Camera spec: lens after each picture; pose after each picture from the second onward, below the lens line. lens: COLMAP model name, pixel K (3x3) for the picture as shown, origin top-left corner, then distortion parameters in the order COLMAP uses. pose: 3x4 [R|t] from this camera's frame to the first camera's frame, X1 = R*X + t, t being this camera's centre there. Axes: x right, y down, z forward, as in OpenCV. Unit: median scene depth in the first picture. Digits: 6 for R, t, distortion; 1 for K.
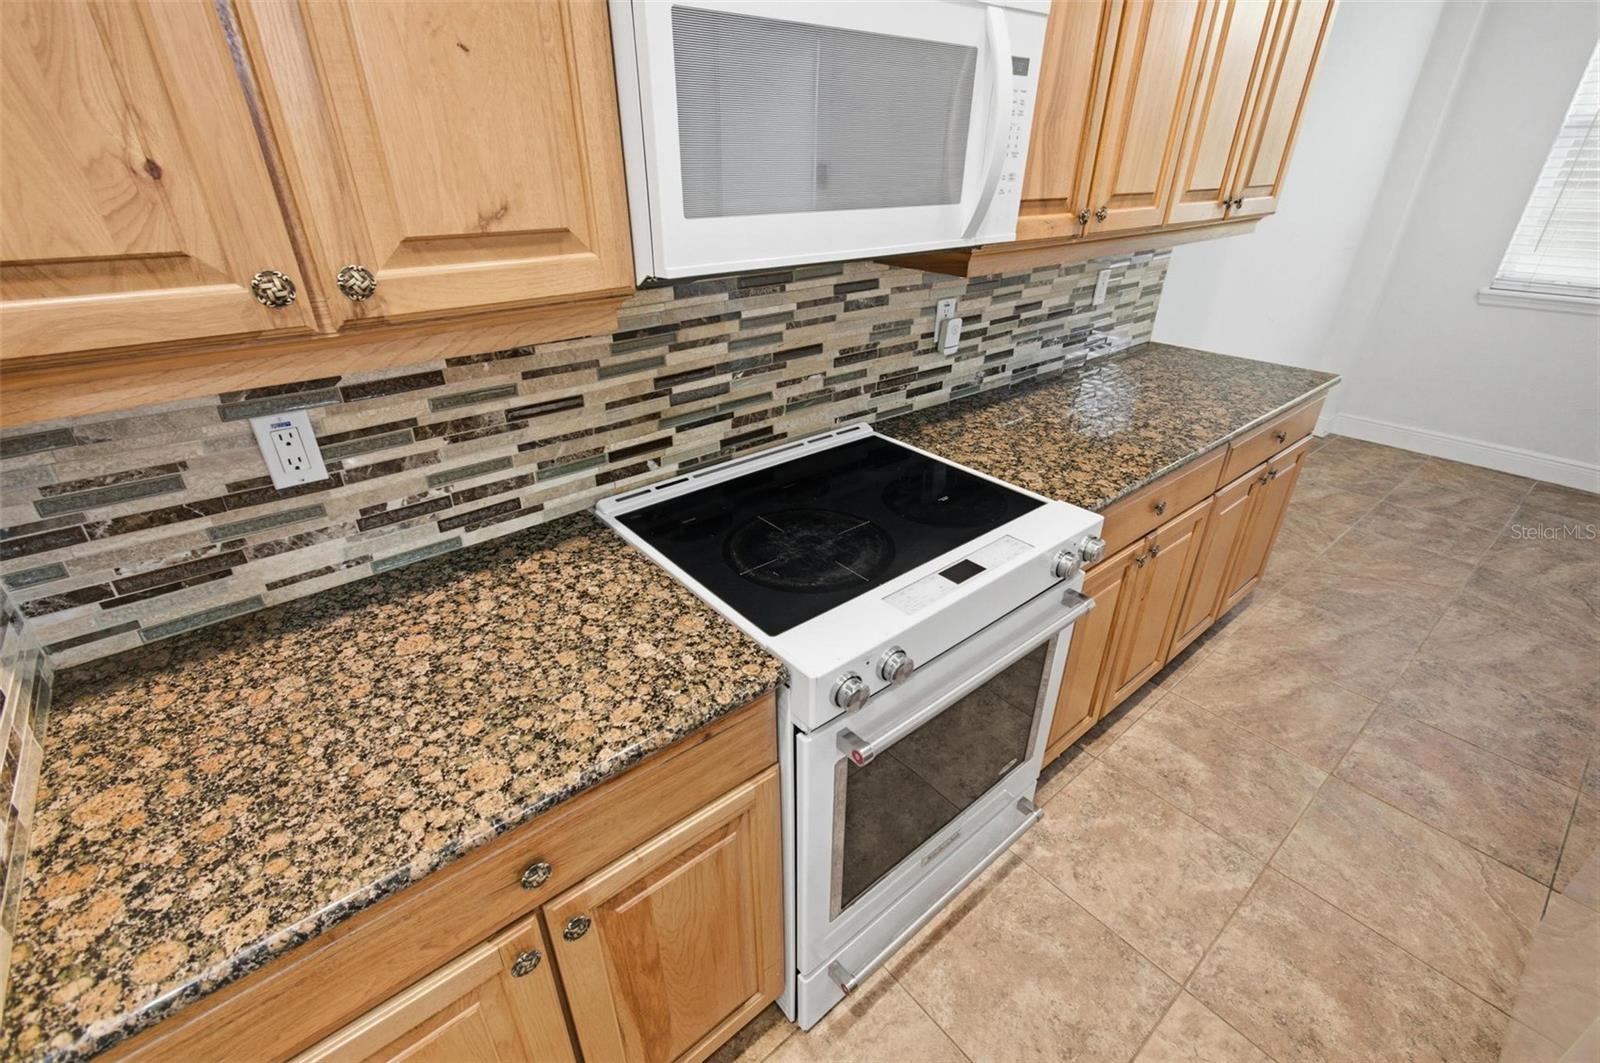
lens RADIAL K [[705.2, 0, 796.9], [0, 705.2, 527.6], [0, 0, 1]] dist [-0.027205, 0.020833]
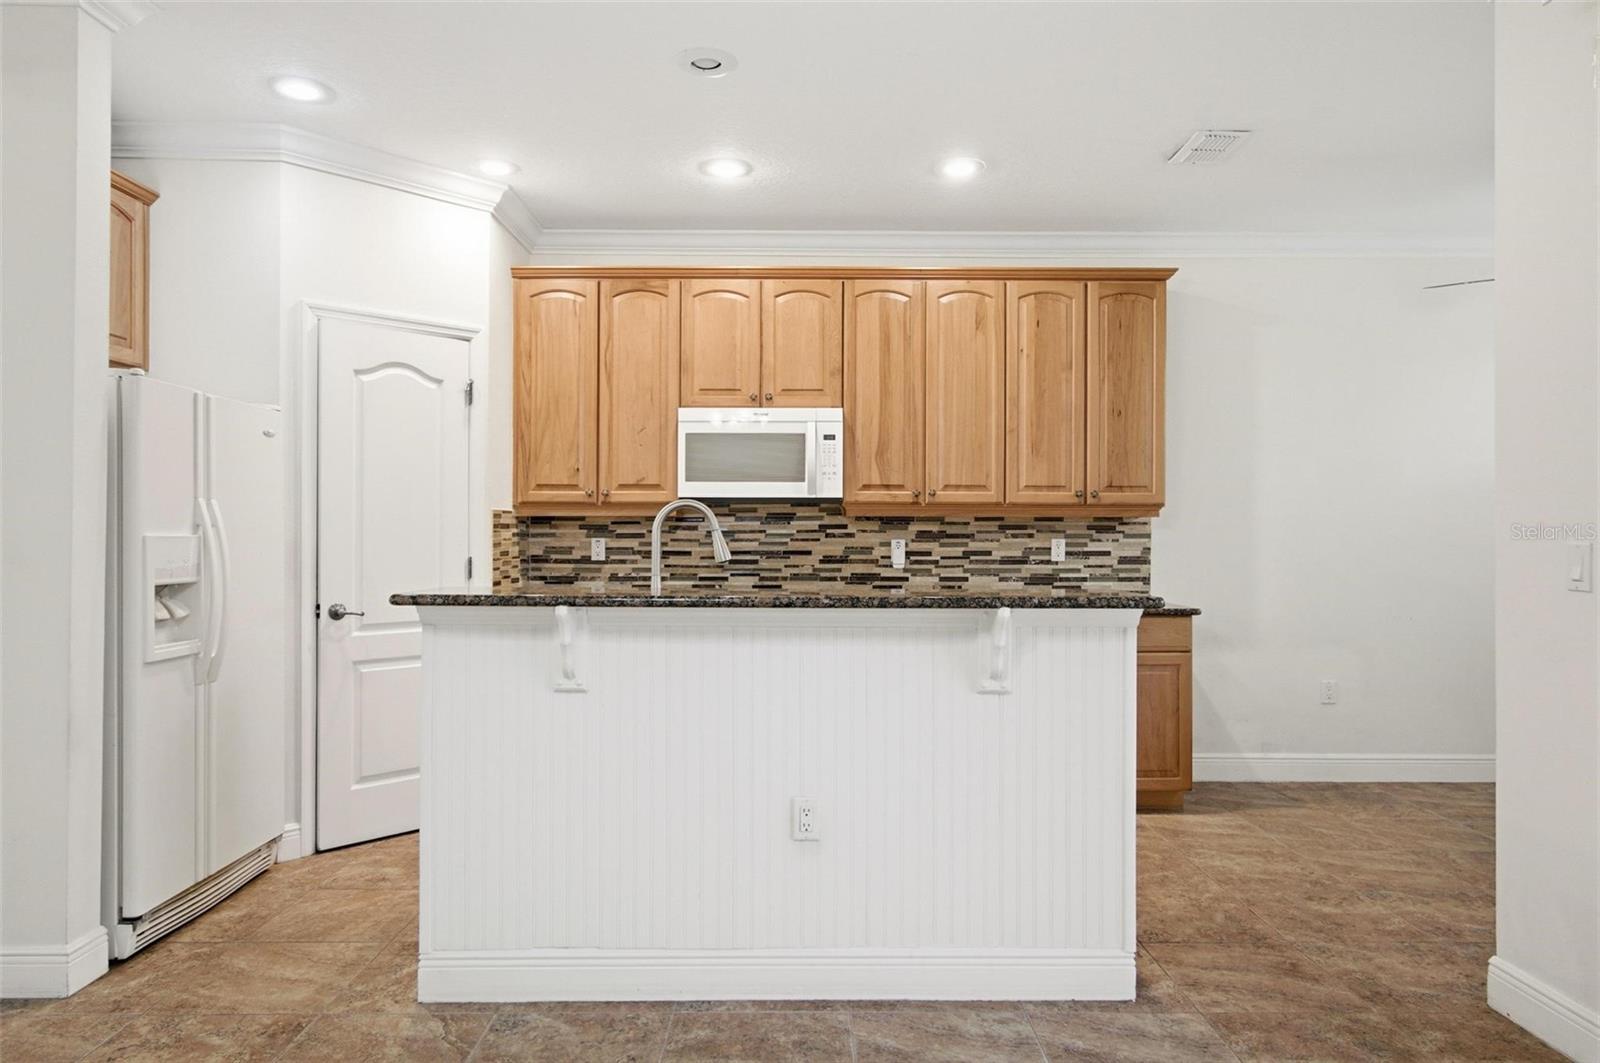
lens RADIAL K [[1003.4, 0, 788.2], [0, 1003.4, 529.8], [0, 0, 1]] dist [-0.034285, 0.037872]
pose [[0.768101, 0.000764, -0.640328, 1.779371], [-0.301984, 0.882240, -0.361190, 0.739393], [0.564647, 0.470799, 0.677881, -1.039090]]
